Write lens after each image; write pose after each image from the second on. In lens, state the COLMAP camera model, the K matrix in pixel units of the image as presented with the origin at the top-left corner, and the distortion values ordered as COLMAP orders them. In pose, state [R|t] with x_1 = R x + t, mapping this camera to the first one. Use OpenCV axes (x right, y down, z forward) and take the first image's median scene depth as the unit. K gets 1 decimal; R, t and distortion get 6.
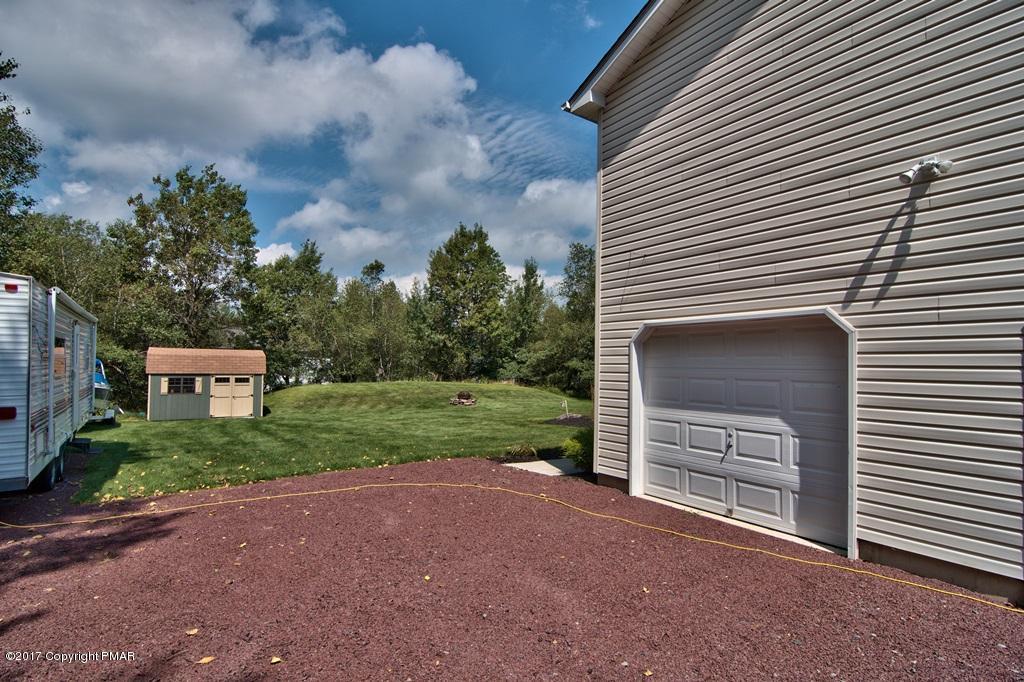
lens RADIAL K [[486.9, 0, 511.7], [0, 486.9, 349.6], [0, 0, 1]] dist [-0.009787, -0.008905]
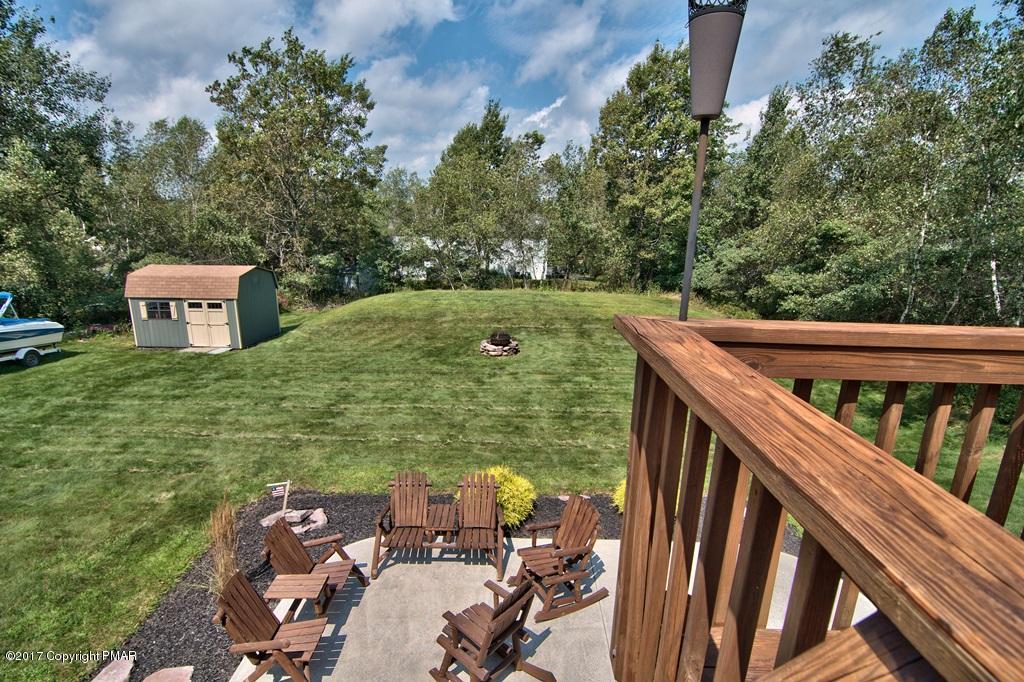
lens RADIAL K [[486.9, 0, 506.6], [0, 486.9, 347.6], [0, 0, 1]] dist [-0.009787, -0.008905]
pose [[0.805289, 0.137209, -0.576787, 0.217847], [0.020422, 0.965855, 0.258276, -0.045973], [0.592531, -0.219766, 0.774991, 0.385883]]
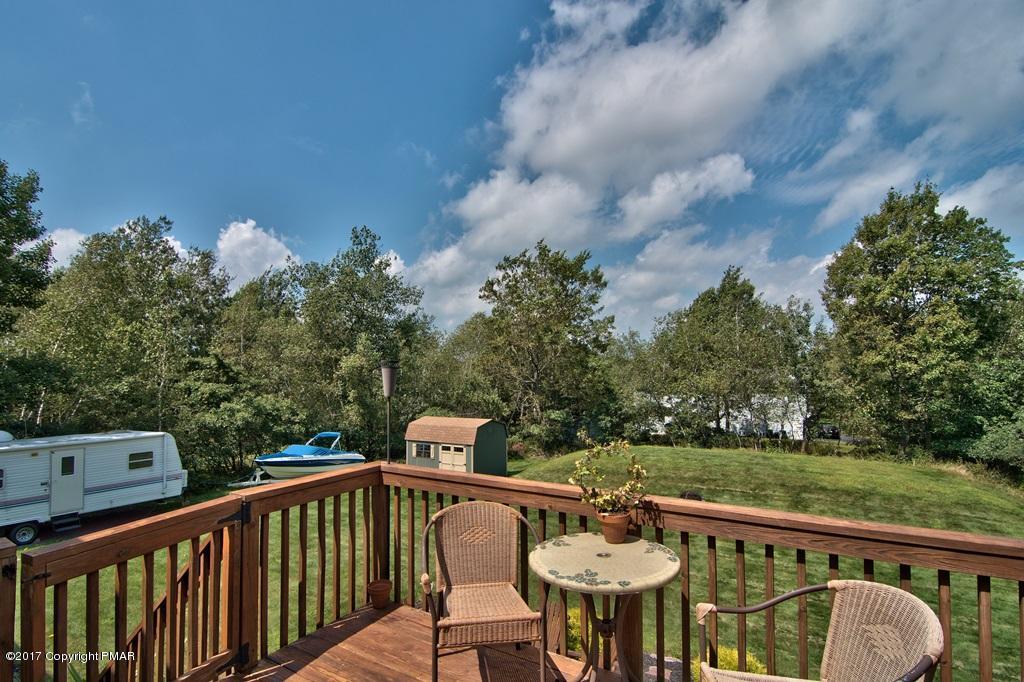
lens RADIAL K [[486.9, 0, 508.6], [0, 486.9, 352.6], [0, 0, 1]] dist [-0.009787, -0.008905]
pose [[0.408641, -0.068660, -0.910109, 0.305421], [0.041514, 0.997533, -0.056615, -0.053640], [0.911750, -0.014647, 0.410483, 0.403193]]
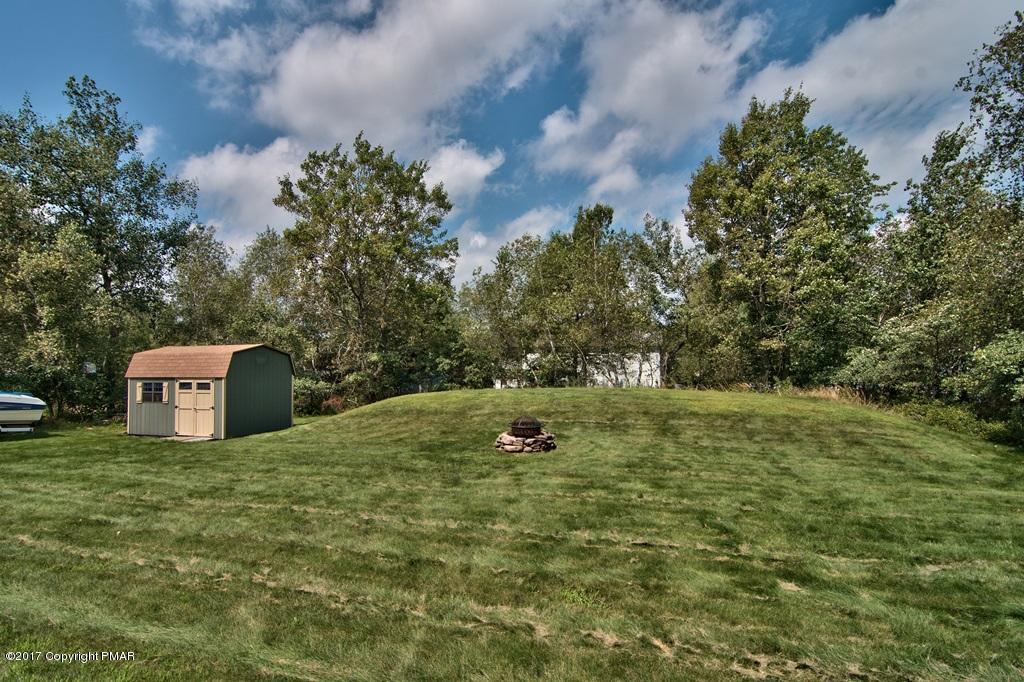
lens RADIAL K [[486.9, 0, 507.0], [0, 486.9, 349.9], [0, 0, 1]] dist [-0.009787, -0.008905]
pose [[0.627855, -0.042573, -0.777165, 0.177193], [0.042523, 0.998888, -0.020366, 0.026364], [0.777168, -0.020260, 0.628967, 0.551194]]
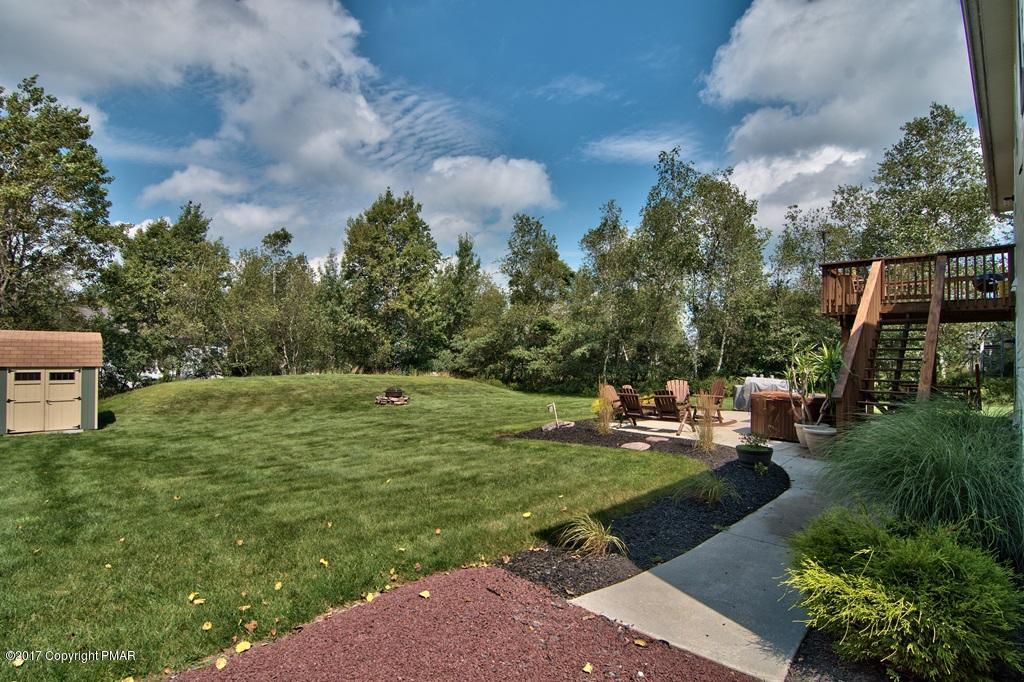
lens RADIAL K [[486.9, 0, 505.5], [0, 486.9, 339.1], [0, 0, 1]] dist [-0.009787, -0.008905]
pose [[0.988407, 0.002588, 0.151808, -0.030699], [-0.002525, 0.999997, -0.000608, 0.006452], [-0.151809, 0.000218, 0.988410, 0.153797]]
